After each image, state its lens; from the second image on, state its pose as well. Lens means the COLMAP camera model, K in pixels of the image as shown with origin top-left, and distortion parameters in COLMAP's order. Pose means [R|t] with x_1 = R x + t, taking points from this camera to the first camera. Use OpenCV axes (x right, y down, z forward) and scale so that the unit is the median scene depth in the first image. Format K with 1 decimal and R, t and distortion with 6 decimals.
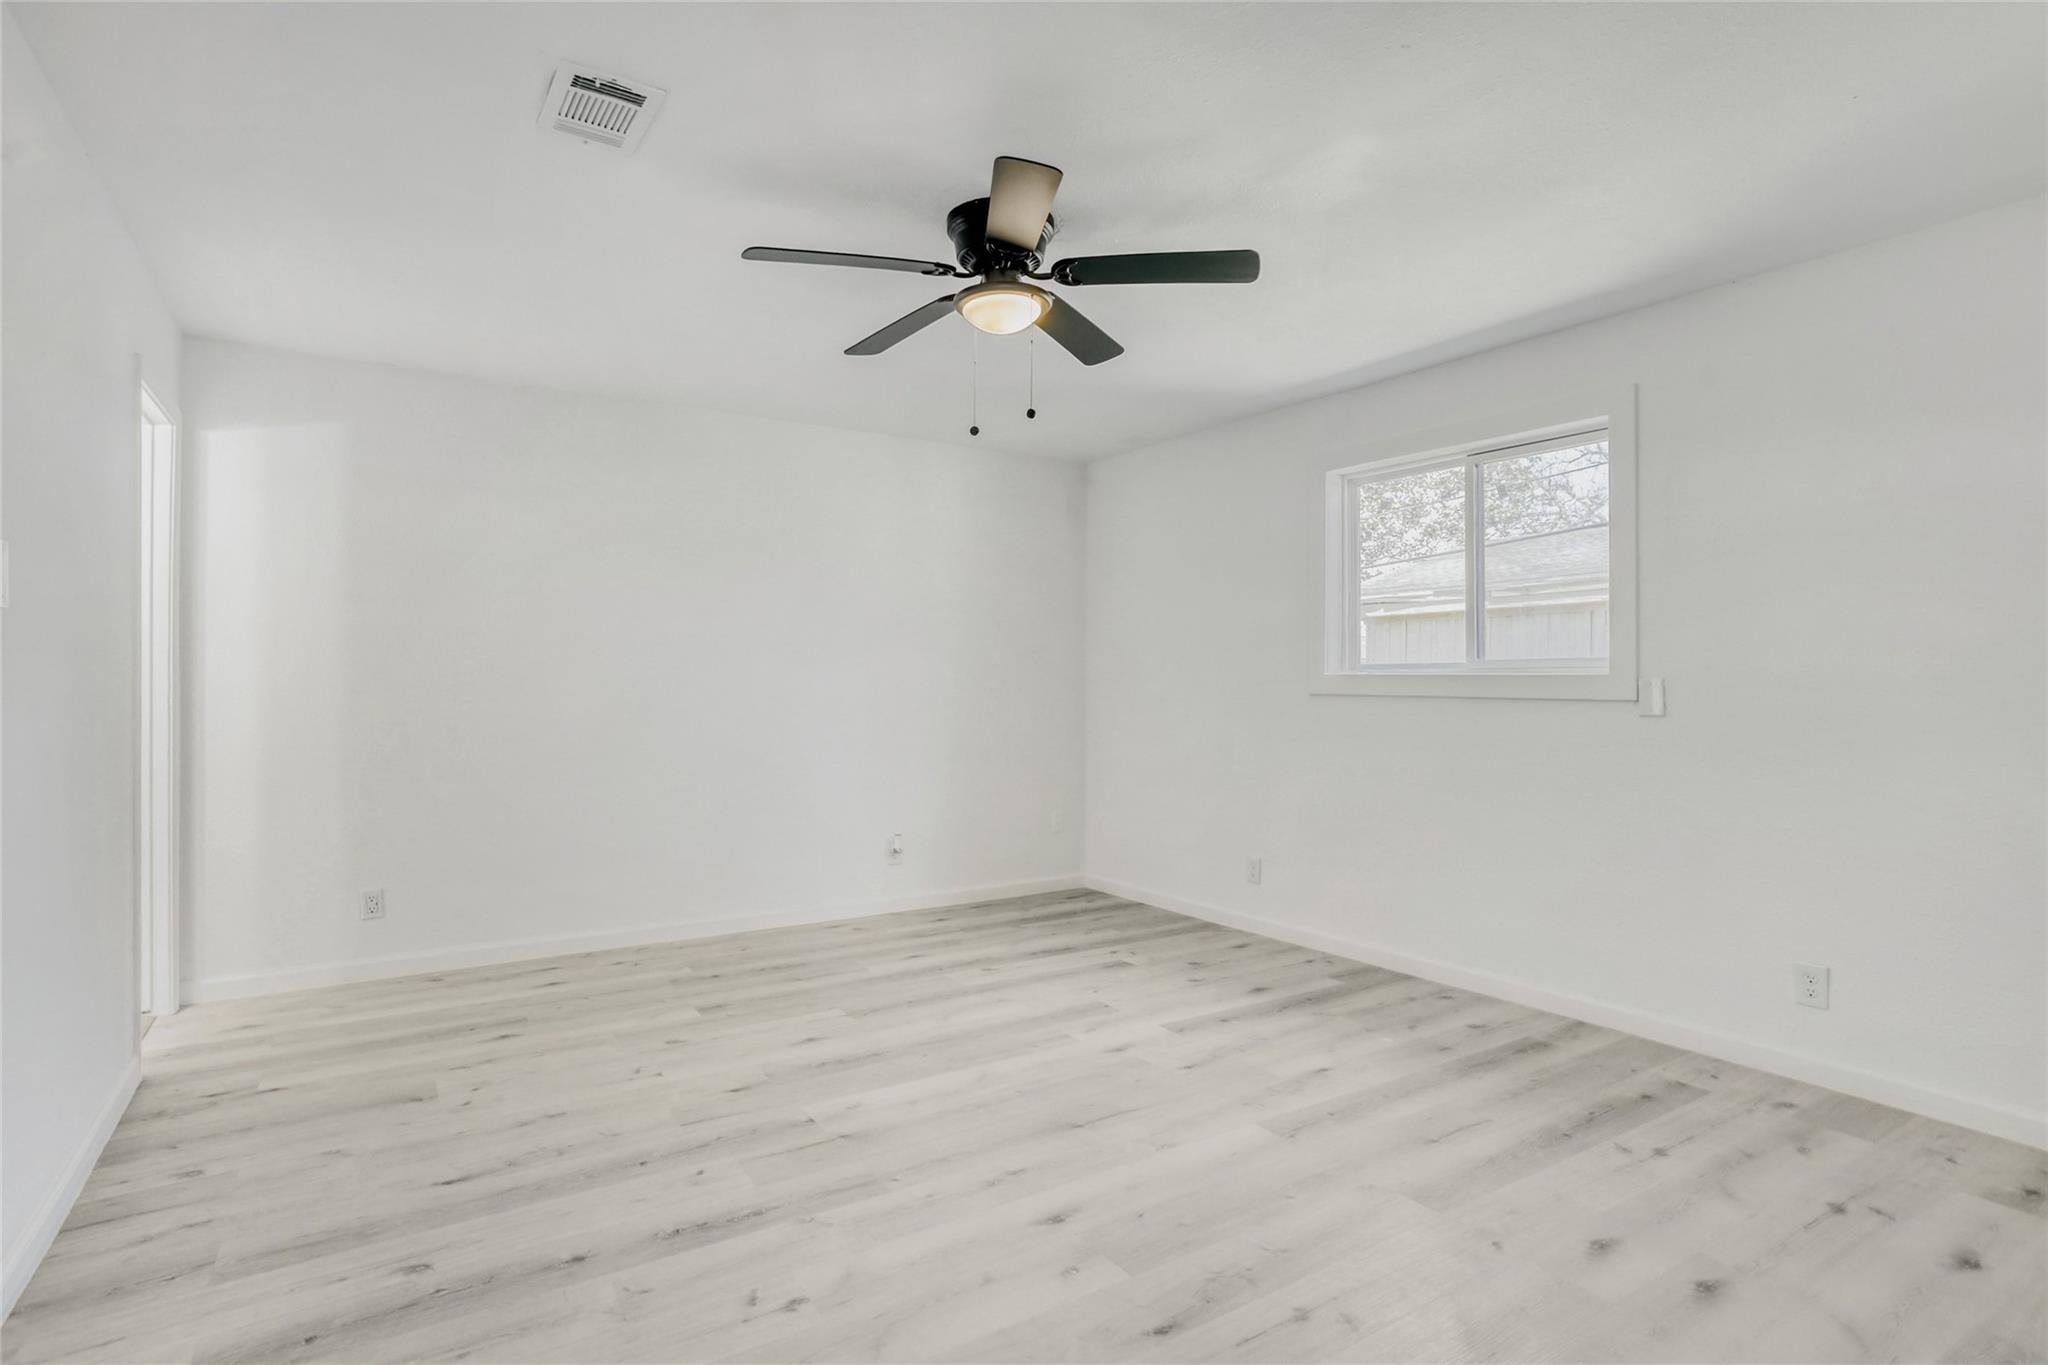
lens RADIAL K [[1014.3, 0, 1036.9], [0, 1014.3, 685.5], [0, 0, 1]] dist [0.001223, 0.008230]
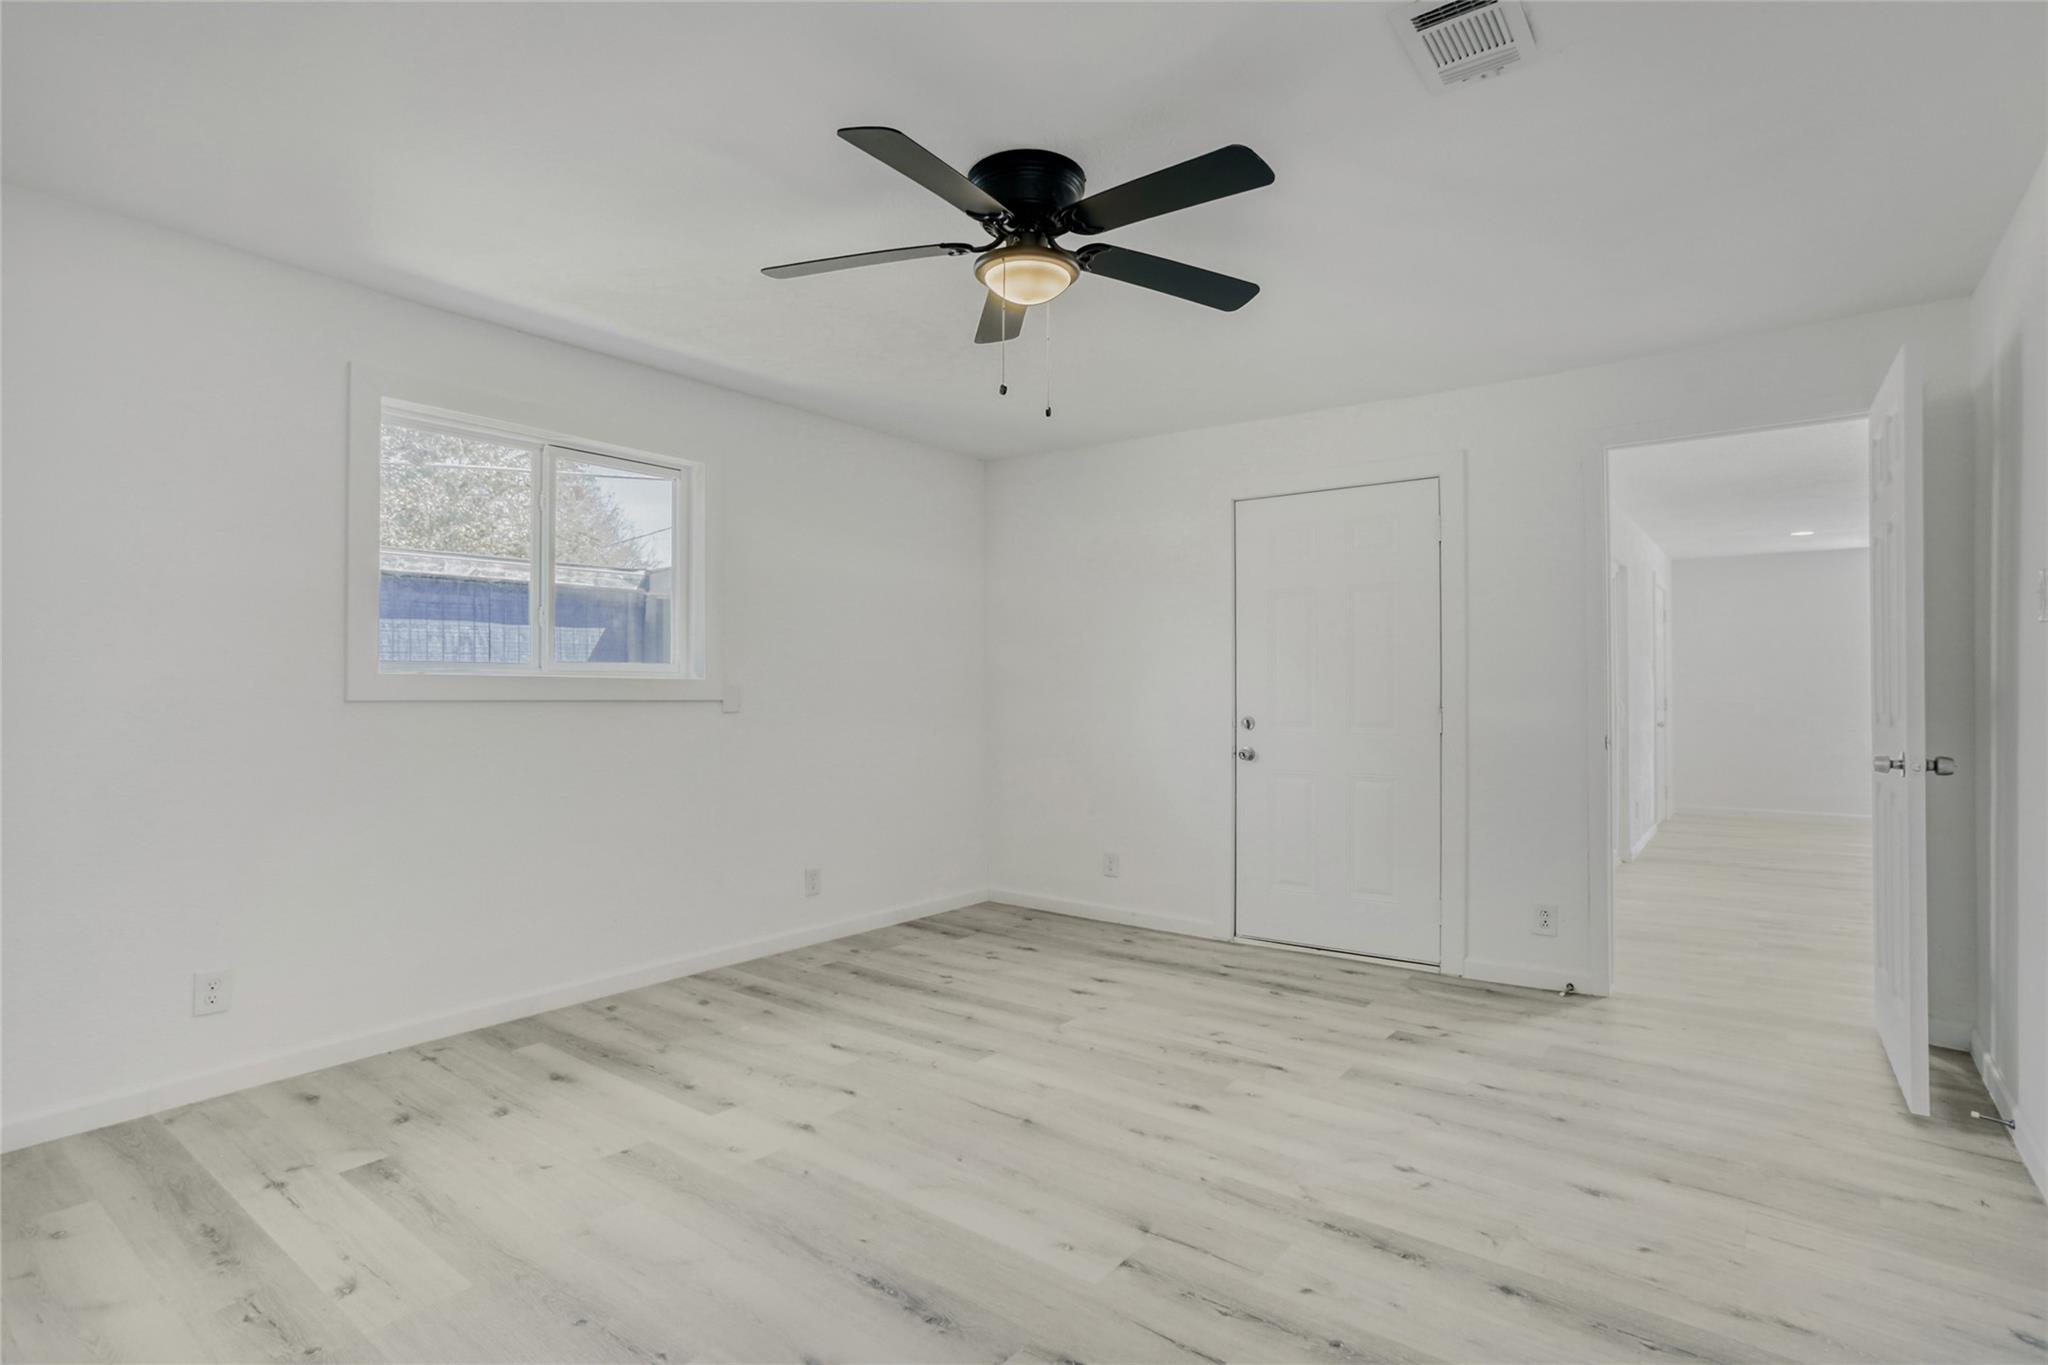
lens RADIAL K [[1014.3, 0, 1032.8], [0, 1014.3, 688.0], [0, 0, 1]] dist [0.001223, 0.008230]
pose [[-0.332222, 0.007916, 0.943168, -0.787723], [-0.010190, 0.999876, -0.011981, 0.008658], [-0.943146, -0.013592, -0.332101, 1.136292]]
